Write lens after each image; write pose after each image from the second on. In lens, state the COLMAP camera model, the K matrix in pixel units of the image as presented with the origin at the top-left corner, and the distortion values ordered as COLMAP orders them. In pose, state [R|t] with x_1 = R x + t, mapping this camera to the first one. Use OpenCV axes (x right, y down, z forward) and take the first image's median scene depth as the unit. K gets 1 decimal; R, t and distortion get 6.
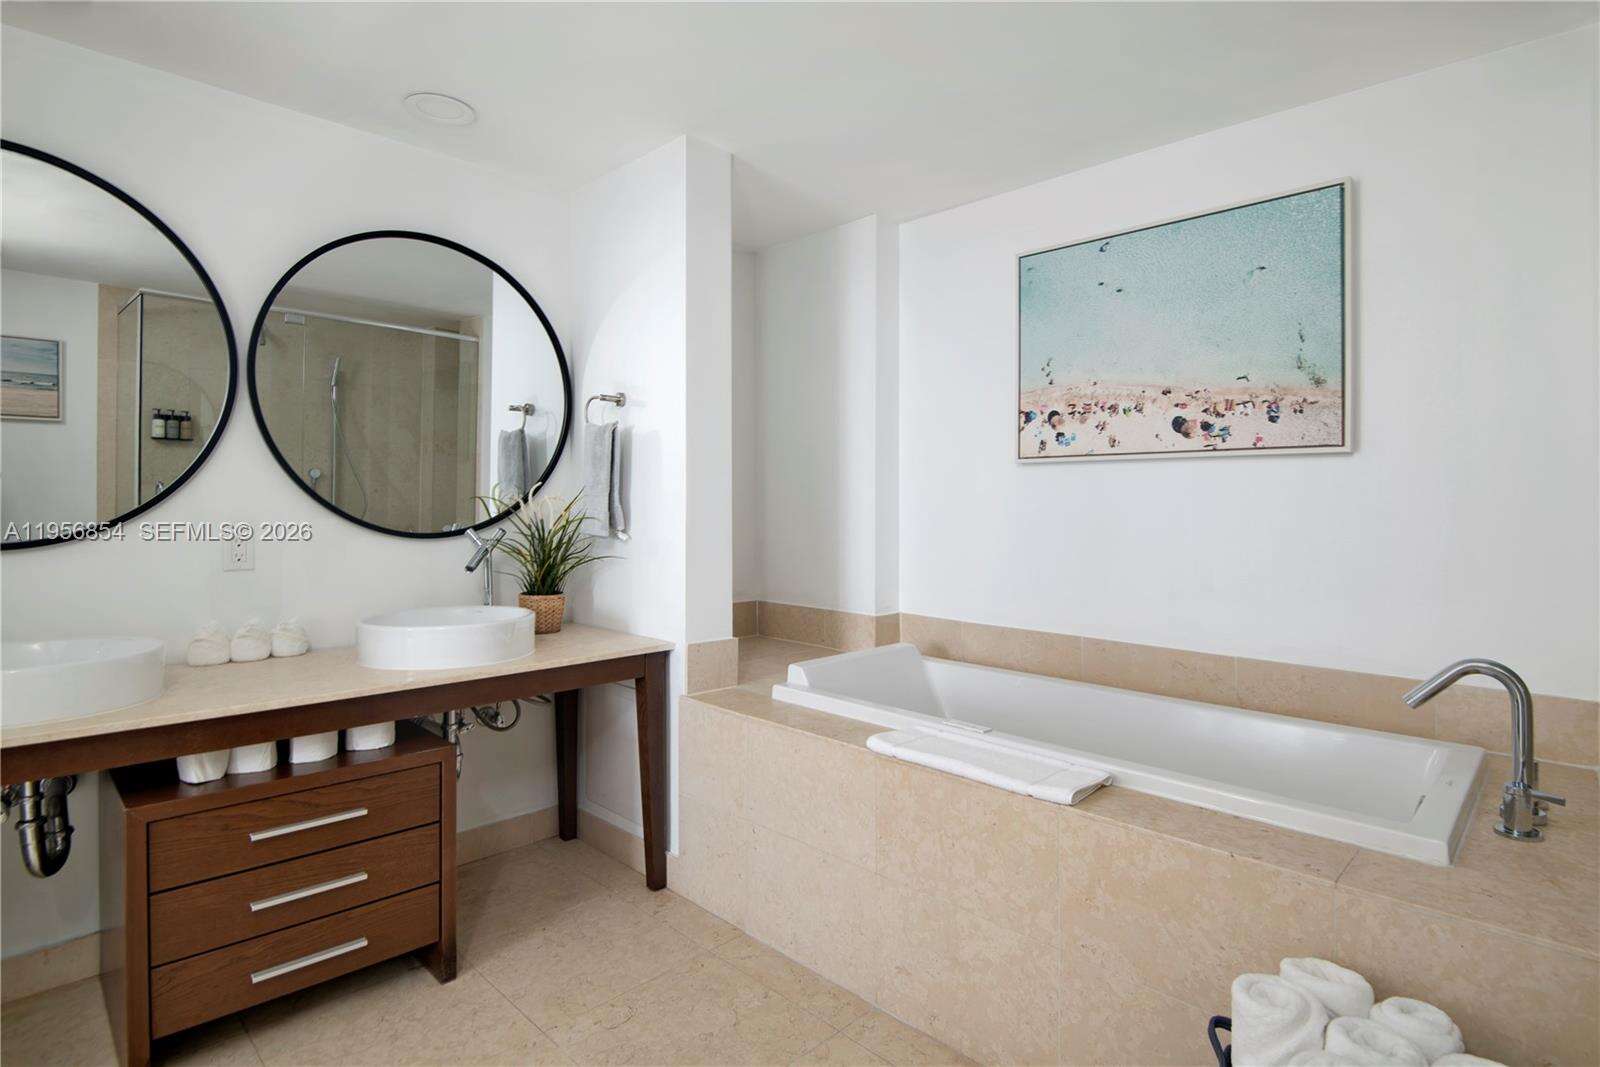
lens RADIAL K [[794.5, 0, 804.5], [0, 794.5, 506.6], [0, 0, 1]] dist [0.001943, -0.000173]
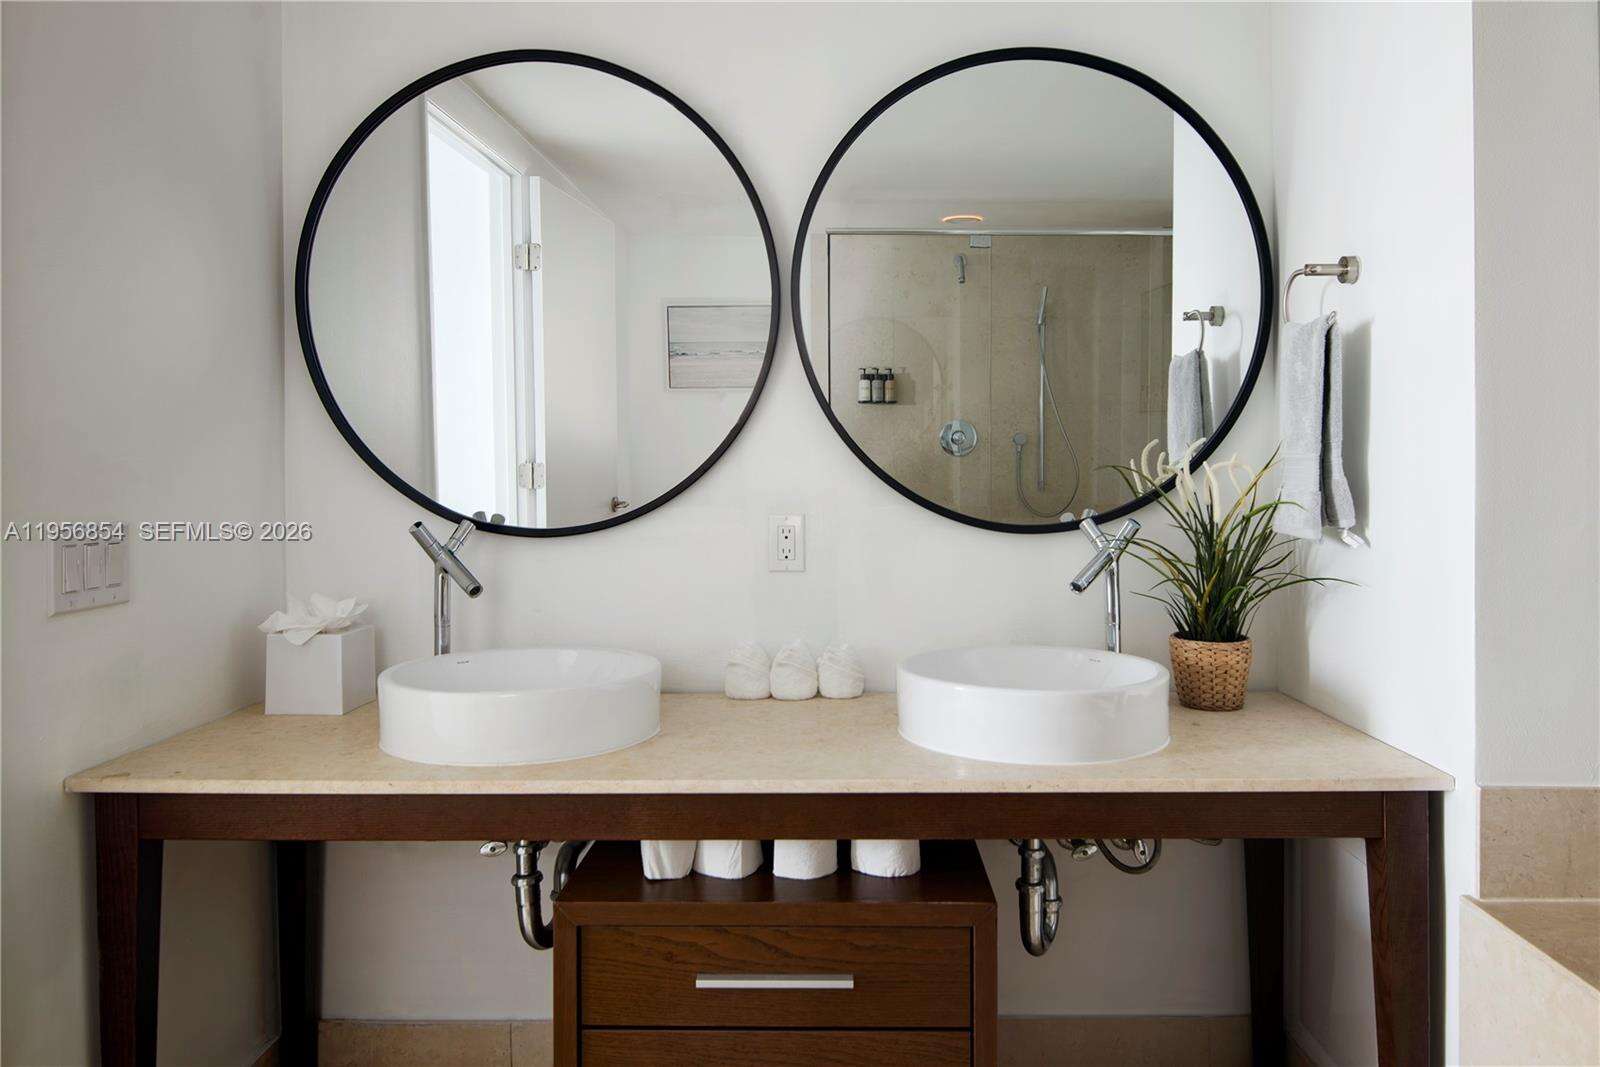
lens RADIAL K [[1141.5, 0, 800.0], [0, 1141.5, 488.7], [0, 0, 1]] dist [0.005607, -0.000819]
pose [[0.720755, -0.000283, -0.693190, 0.021509], [0.007704, 0.999941, 0.007603, -0.003619], [0.693147, -0.010820, 0.720715, 0.234478]]
